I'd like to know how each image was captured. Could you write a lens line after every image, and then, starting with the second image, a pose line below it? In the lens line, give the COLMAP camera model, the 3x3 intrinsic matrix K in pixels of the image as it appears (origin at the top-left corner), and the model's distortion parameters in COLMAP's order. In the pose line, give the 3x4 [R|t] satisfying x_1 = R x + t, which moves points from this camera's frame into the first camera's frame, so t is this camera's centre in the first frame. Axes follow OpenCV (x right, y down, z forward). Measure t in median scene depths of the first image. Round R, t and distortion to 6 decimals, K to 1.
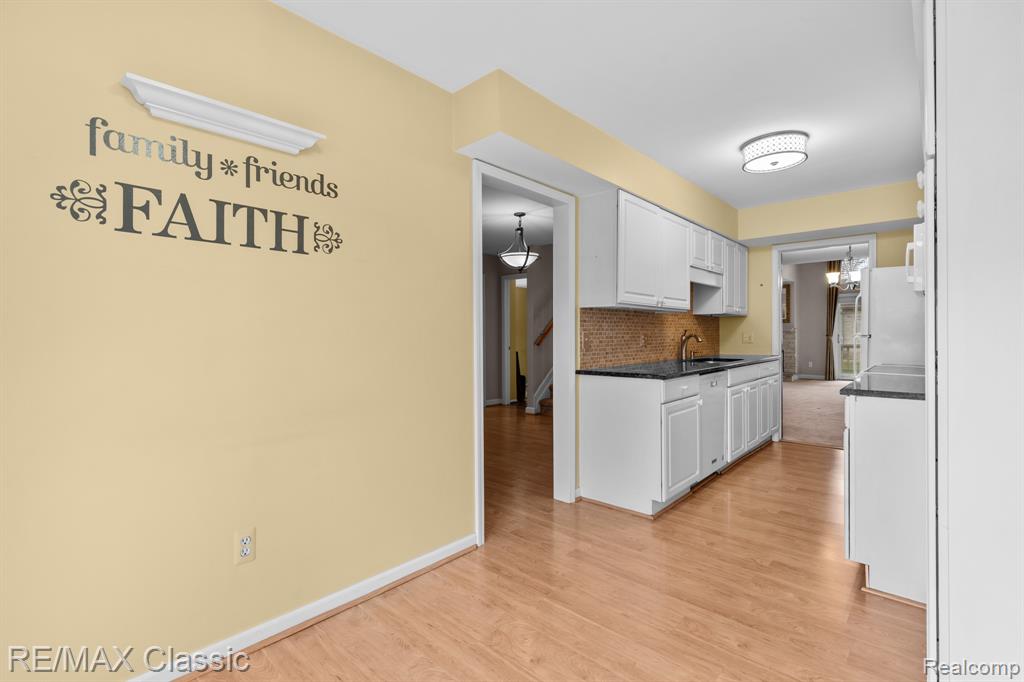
lens RADIAL K [[468.1, 0, 508.1], [0, 468.1, 332.4], [0, 0, 1]] dist [-0.007889, 0.003167]
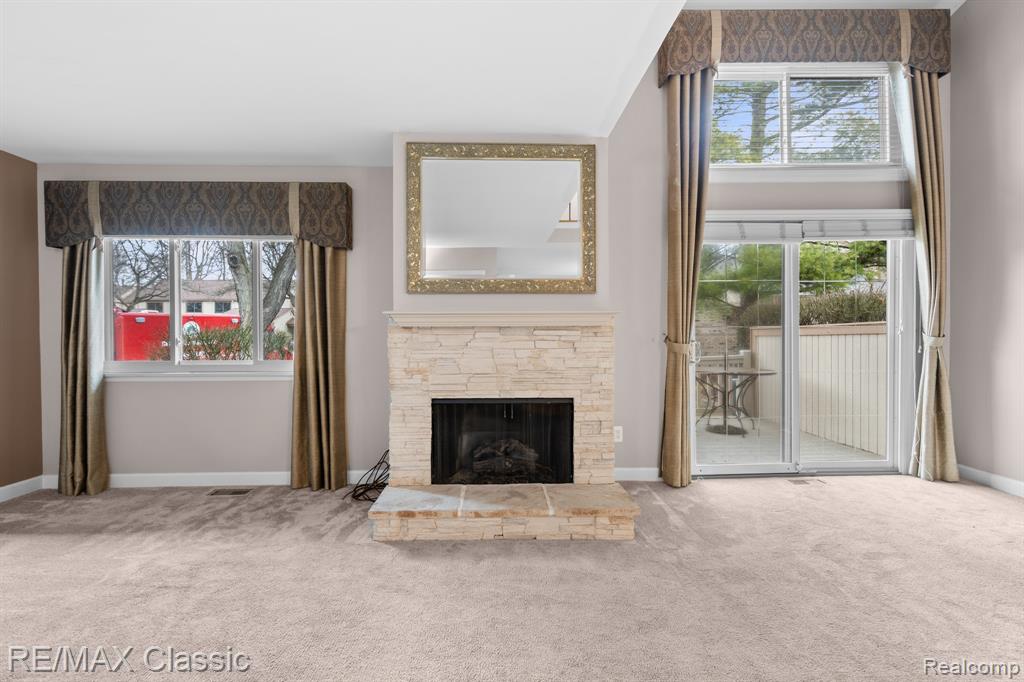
lens RADIAL K [[468.1, 0, 507.0], [0, 468.1, 344.4], [0, 0, 1]] dist [-0.007889, 0.003167]
pose [[0.714989, -0.014224, 0.698991, 1.016117], [0.003871, 0.999858, 0.016387, 0.007693], [-0.699125, -0.009011, 0.714943, 2.244698]]
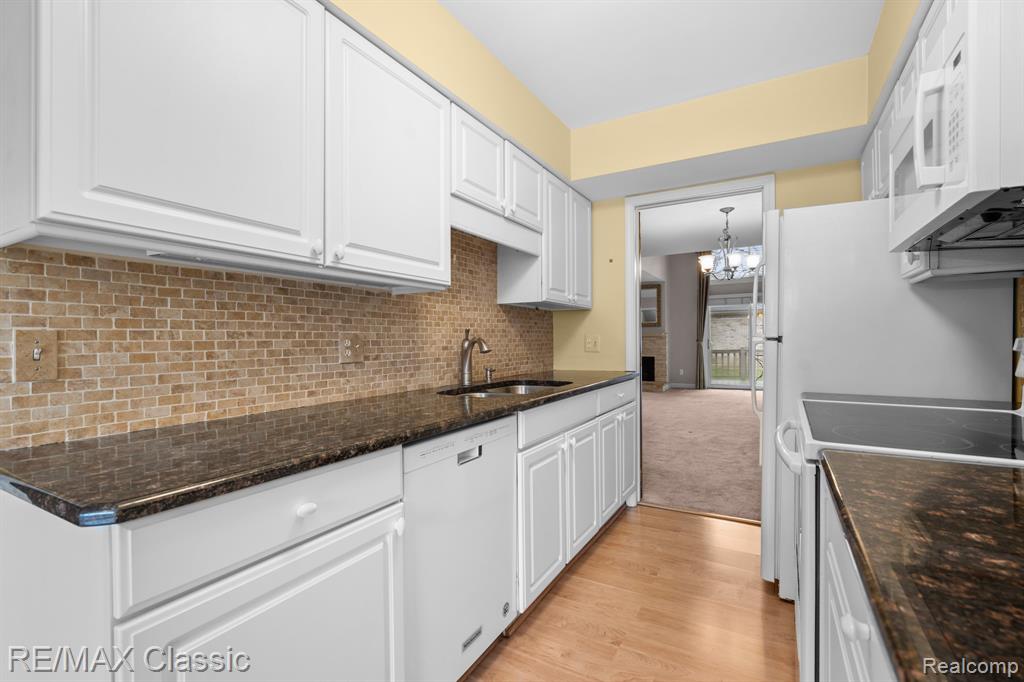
lens RADIAL K [[468.1, 0, 508.5], [0, 468.1, 341.0], [0, 0, 1]] dist [-0.007889, 0.003167]
pose [[0.975909, -0.006093, 0.218092, 0.299256], [0.005475, 0.999979, 0.003440, 0.005740], [-0.218108, -0.002163, 0.975922, 0.457886]]
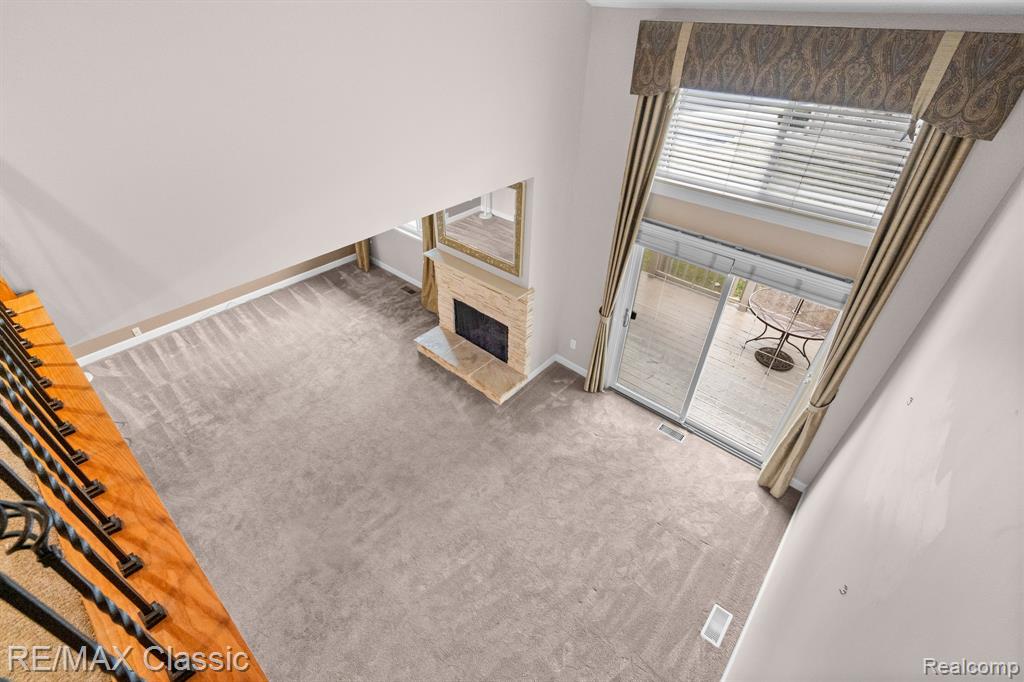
lens RADIAL K [[468.1, 0, 503.3], [0, 468.1, 340.2], [0, 0, 1]] dist [-0.007889, 0.003167]
pose [[0.999786, -0.002590, 0.020548, 1.538479], [-0.010348, 0.796955, 0.603950, -0.596544], [-0.017940, -0.604033, 0.796757, 1.697299]]
